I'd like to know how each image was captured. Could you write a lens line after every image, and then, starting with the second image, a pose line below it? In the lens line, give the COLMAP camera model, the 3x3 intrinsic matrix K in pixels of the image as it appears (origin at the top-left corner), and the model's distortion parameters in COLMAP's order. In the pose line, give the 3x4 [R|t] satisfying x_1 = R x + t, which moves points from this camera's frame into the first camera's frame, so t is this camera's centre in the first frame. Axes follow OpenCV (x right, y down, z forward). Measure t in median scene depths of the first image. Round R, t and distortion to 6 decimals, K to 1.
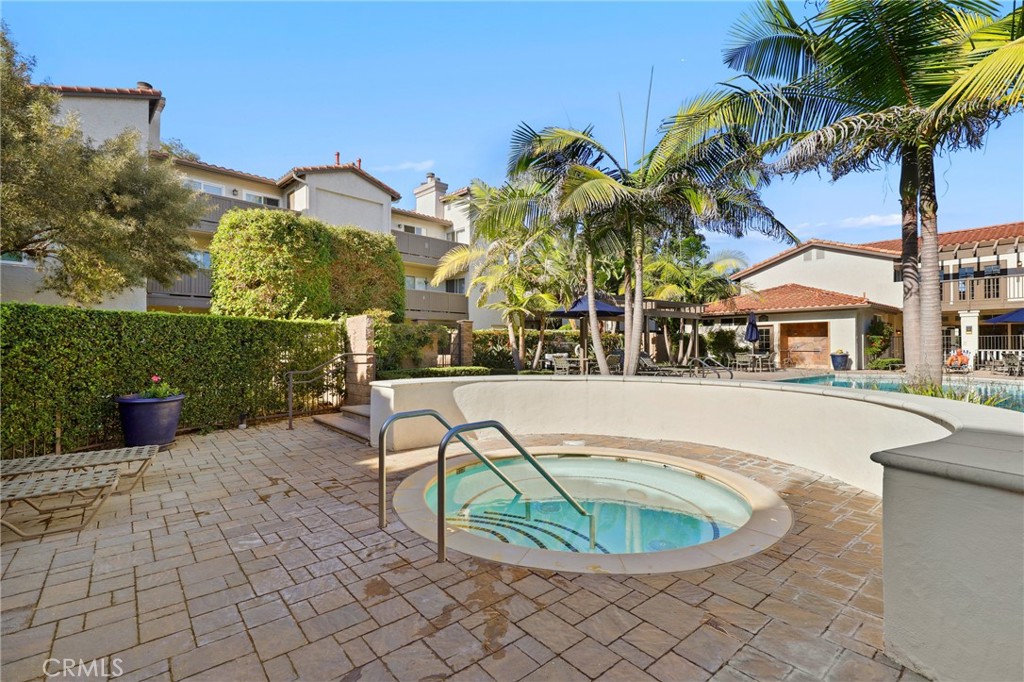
lens RADIAL K [[475.8, 0, 506.2], [0, 475.8, 342.2], [0, 0, 1]] dist [-0.011262, -0.002238]
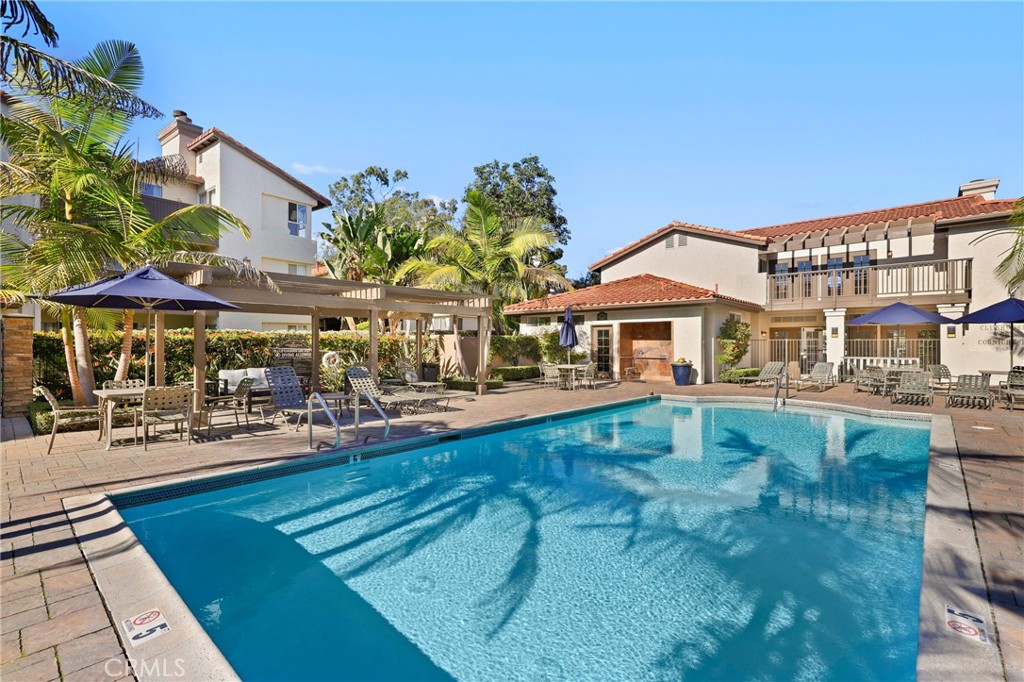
lens RADIAL K [[475.8, 0, 519.4], [0, 475.8, 339.9], [0, 0, 1]] dist [-0.011262, -0.002238]
pose [[0.987337, 0.001194, 0.158635, 0.298569], [-0.001707, 0.999994, 0.003100, -0.013935], [-0.158631, -0.003331, 0.987332, 0.261073]]
